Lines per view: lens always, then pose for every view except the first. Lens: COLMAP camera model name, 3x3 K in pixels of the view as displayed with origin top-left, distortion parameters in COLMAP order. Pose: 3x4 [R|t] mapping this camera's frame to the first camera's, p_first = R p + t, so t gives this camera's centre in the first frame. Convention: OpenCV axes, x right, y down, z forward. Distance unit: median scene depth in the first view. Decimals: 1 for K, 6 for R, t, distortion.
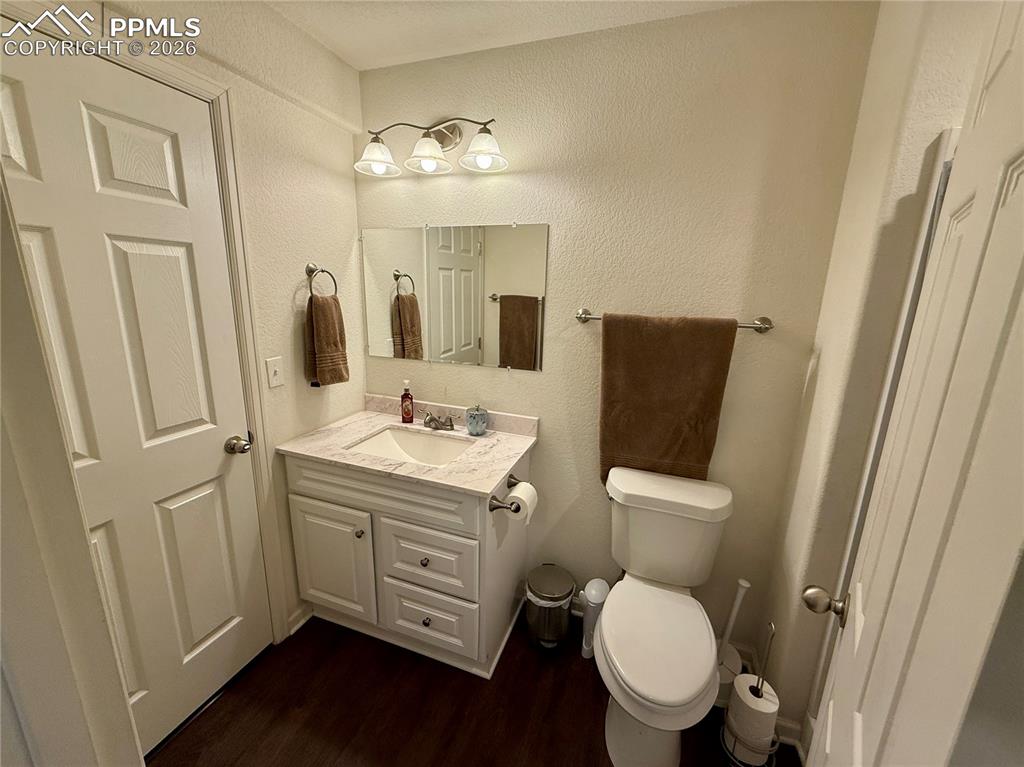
lens RADIAL K [[408.5, 0, 510.9], [0, 408.5, 380.7], [0, 0, 1]] dist [0.000599, 0.000024]
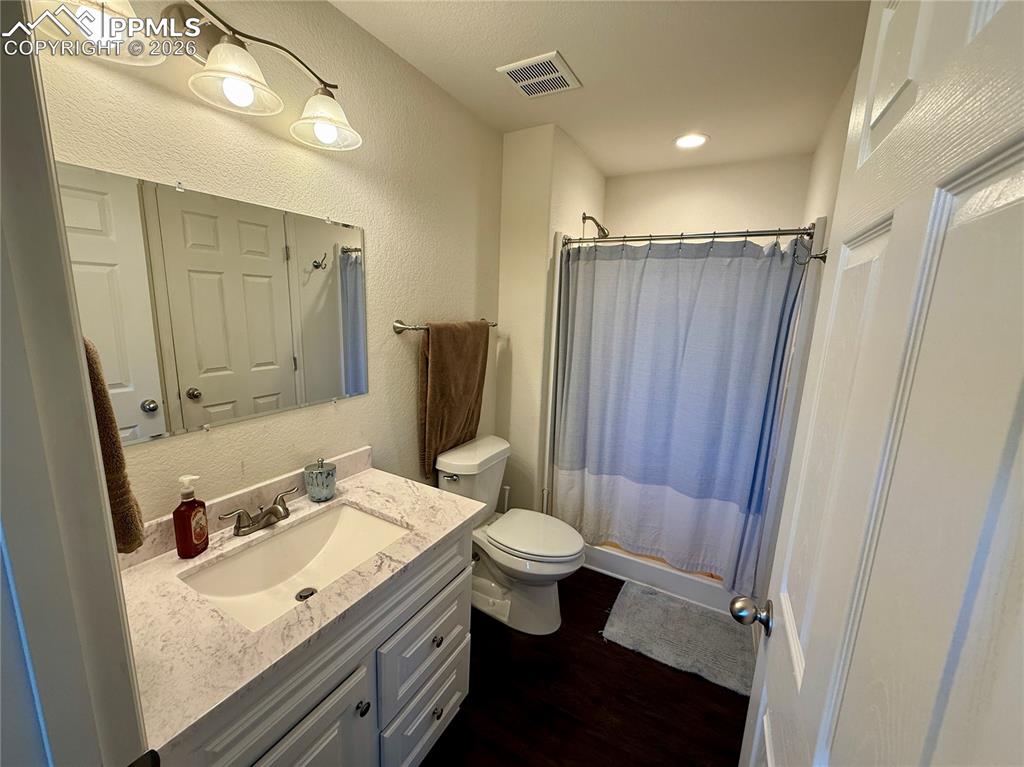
lens RADIAL K [[408.5, 0, 510.9], [0, 408.5, 380.7], [0, 0, 1]] dist [0.000599, 0.000024]
pose [[0.172596, -0.210808, 0.962170, -0.760643], [0.191098, 0.965436, 0.177244, -0.153805], [-0.966277, 0.153277, 0.206916, 0.540525]]
